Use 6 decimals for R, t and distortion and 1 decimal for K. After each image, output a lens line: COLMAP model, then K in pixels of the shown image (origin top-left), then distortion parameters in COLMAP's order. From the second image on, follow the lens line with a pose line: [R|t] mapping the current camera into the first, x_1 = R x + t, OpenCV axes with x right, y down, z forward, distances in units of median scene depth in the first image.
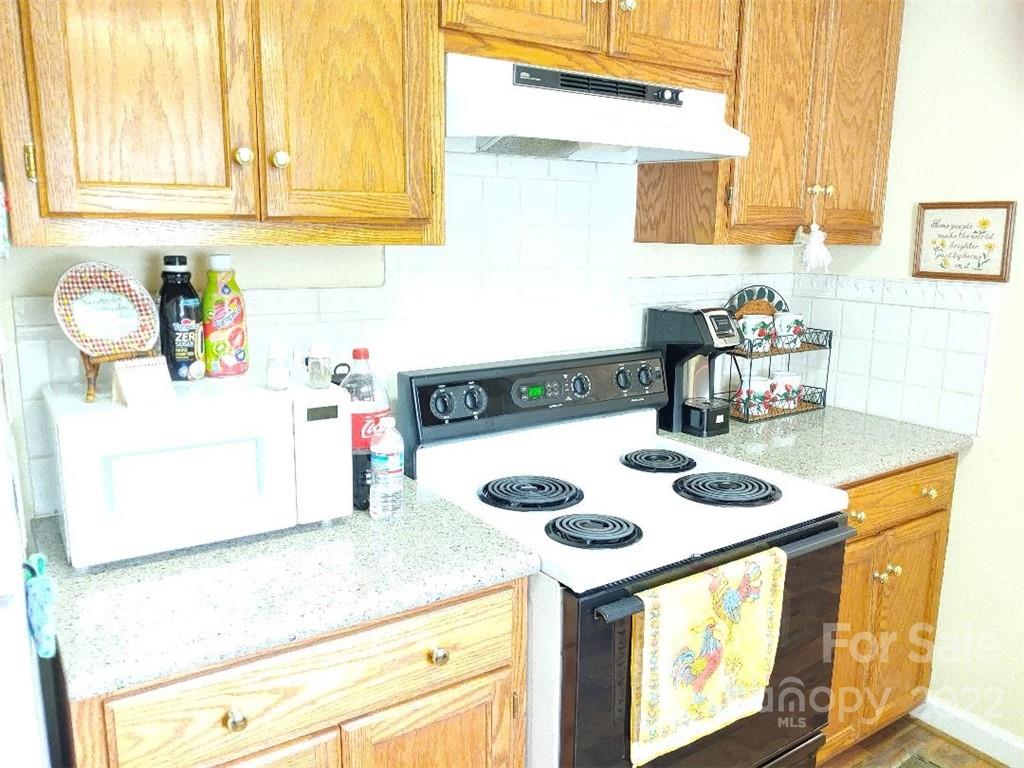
lens RADIAL K [[810.9, 0, 512.5], [0, 810.9, 388.1], [0, 0, 1]] dist [-0.008608, -0.002052]
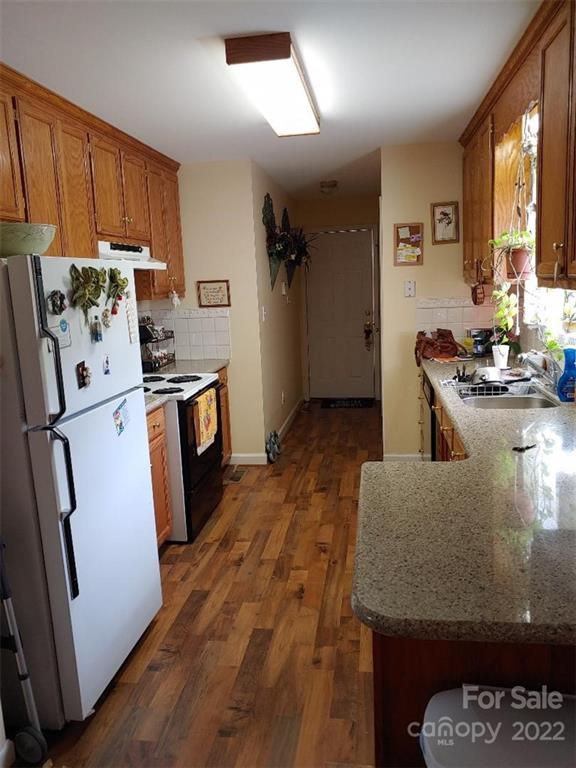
lens RADIAL K [[608.2, 0, 288.2], [0, 608.2, 383.5], [0, 0, 1]] dist [-0.008608, -0.002052]
pose [[0.674654, -0.163231, 0.719860, -0.970192], [0.194462, 0.980095, 0.039990, 0.109148], [-0.712058, 0.113006, 0.692967, -0.734560]]
